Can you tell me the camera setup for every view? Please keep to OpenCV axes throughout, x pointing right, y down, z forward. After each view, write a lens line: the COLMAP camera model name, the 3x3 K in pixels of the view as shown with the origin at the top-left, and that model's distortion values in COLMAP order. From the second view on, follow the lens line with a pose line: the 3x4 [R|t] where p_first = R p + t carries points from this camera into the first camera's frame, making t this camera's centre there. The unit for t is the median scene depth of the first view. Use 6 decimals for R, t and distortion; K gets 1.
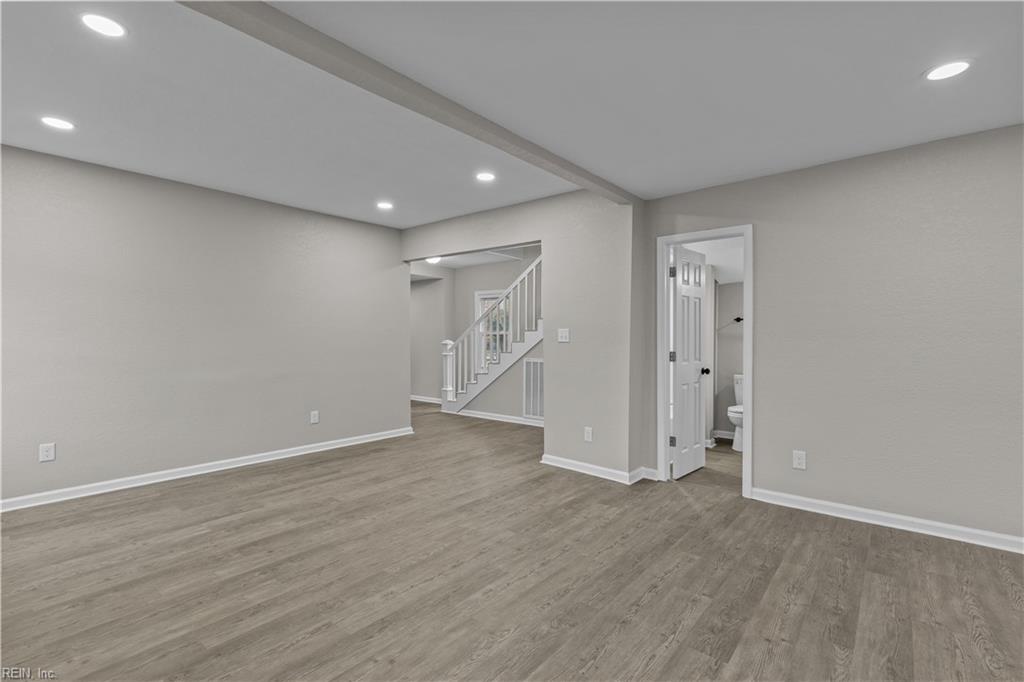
lens RADIAL K [[467.2, 0, 511.3], [0, 467.2, 345.3], [0, 0, 1]] dist [-0.003980, -0.000261]
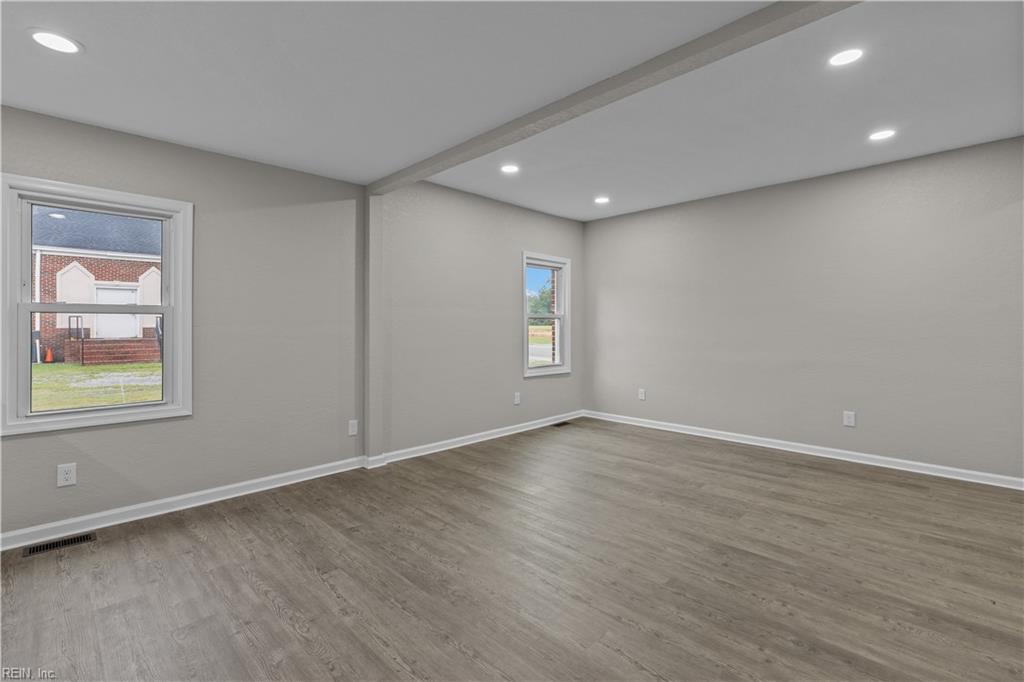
lens RADIAL K [[467.2, 0, 508.6], [0, 467.2, 313.3], [0, 0, 1]] dist [-0.003980, -0.000261]
pose [[-0.090888, -0.022877, -0.995598, 0.654028], [-0.014526, 0.999660, -0.021644, -0.006511], [0.995755, 0.012495, -0.091189, 0.686148]]
